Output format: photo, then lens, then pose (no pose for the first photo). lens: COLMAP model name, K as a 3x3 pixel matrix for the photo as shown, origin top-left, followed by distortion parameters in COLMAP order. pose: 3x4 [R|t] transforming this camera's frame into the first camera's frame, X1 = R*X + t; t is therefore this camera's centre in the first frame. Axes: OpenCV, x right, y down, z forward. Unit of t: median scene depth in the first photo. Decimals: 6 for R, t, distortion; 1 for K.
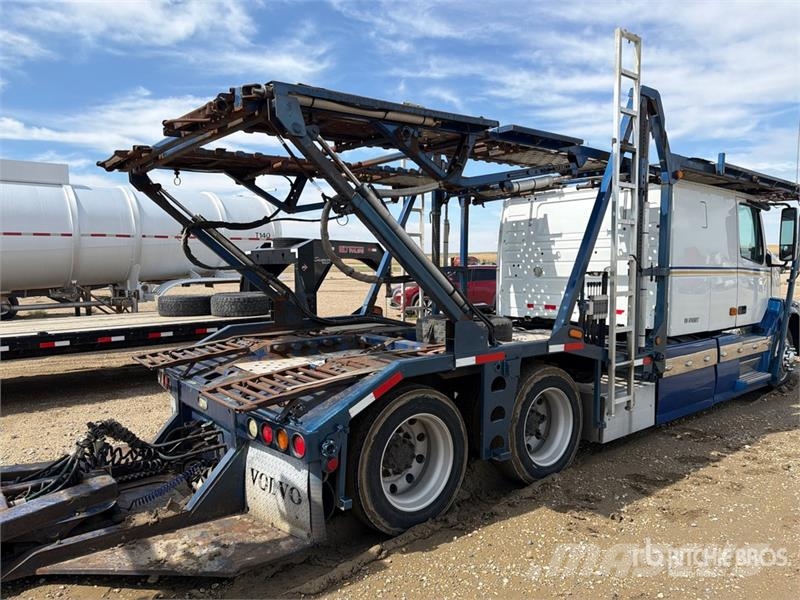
lens RADIAL K [[580.8, 0, 394.8], [0, 580.8, 298.6], [0, 0, 1]] dist [0.082727, -0.165570]
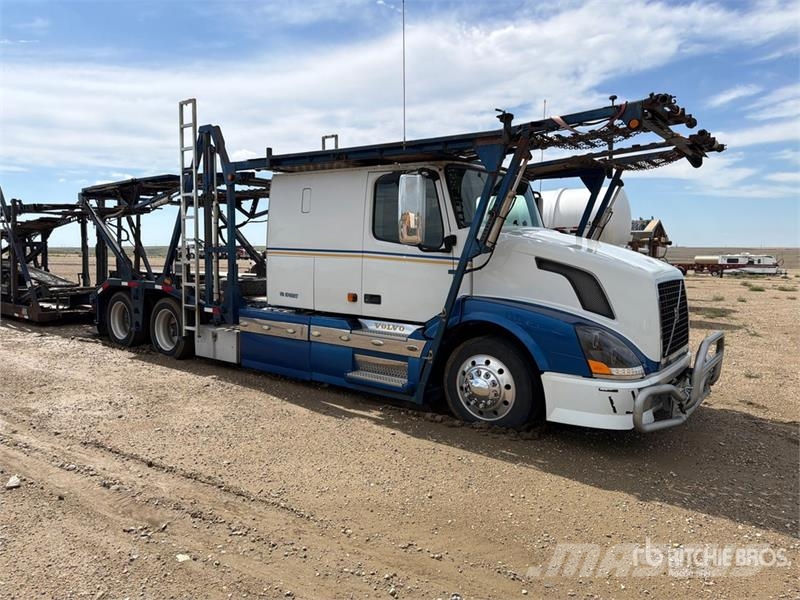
lens RADIAL K [[580.8, 0, 394.8], [0, 580.8, 298.6], [0, 0, 1]] dist [0.082727, -0.165570]
pose [[0.227672, 0.088832, -0.969677, 2.035036], [-0.077743, 0.994309, 0.072835, -0.067874], [0.970629, 0.058804, 0.233283, 1.149333]]
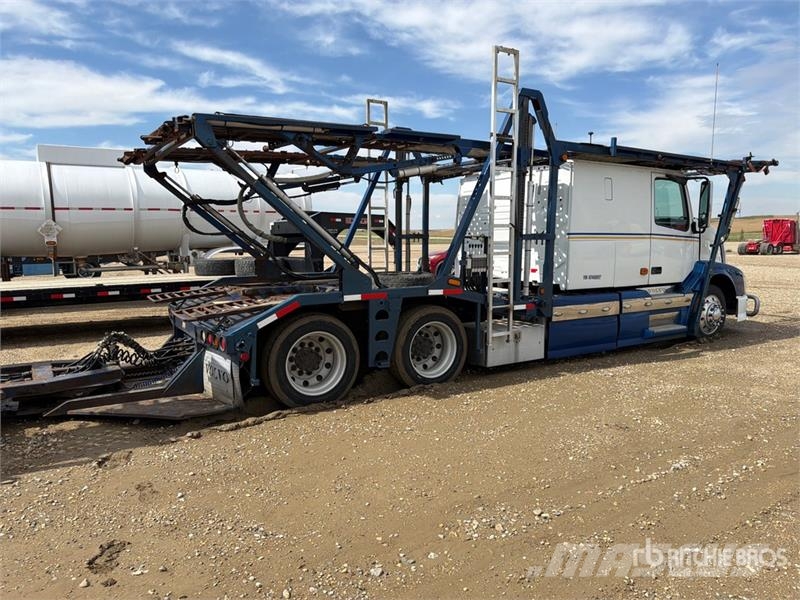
lens RADIAL K [[582.8, 0, 399.0], [0, 582.8, 311.4], [0, 0, 1]] dist [0.098309, -0.216232]
pose [[0.992465, 0.014088, -0.121716, 0.316508], [-0.005733, 0.997619, 0.068721, 0.032187], [0.122395, -0.067505, 0.990183, -0.323531]]
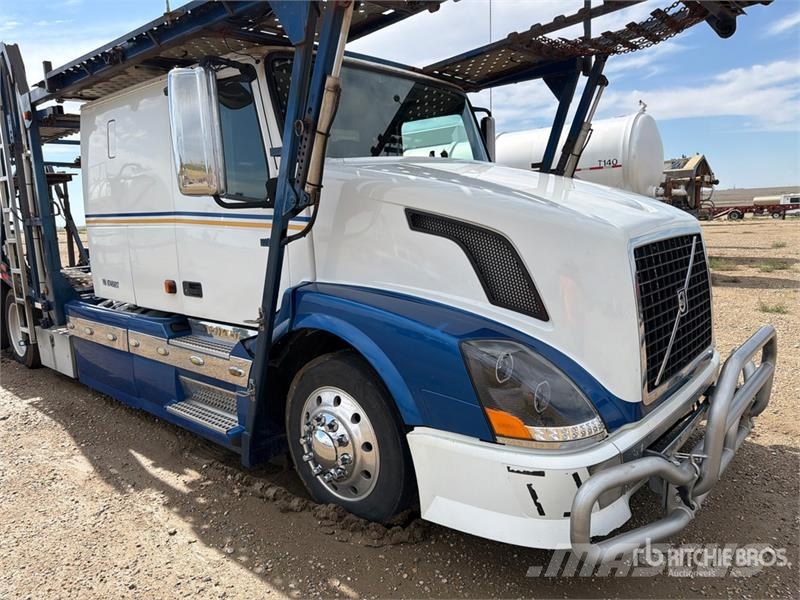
lens RADIAL K [[566.6, 0, 406.1], [0, 566.6, 297.6], [0, 0, 1]] dist [0.105358, -0.150105]
pose [[0.161617, 0.147912, -0.975706, 1.616032], [-0.025669, 0.988999, 0.145676, -0.080062], [0.986520, 0.001502, 0.163636, 1.547486]]
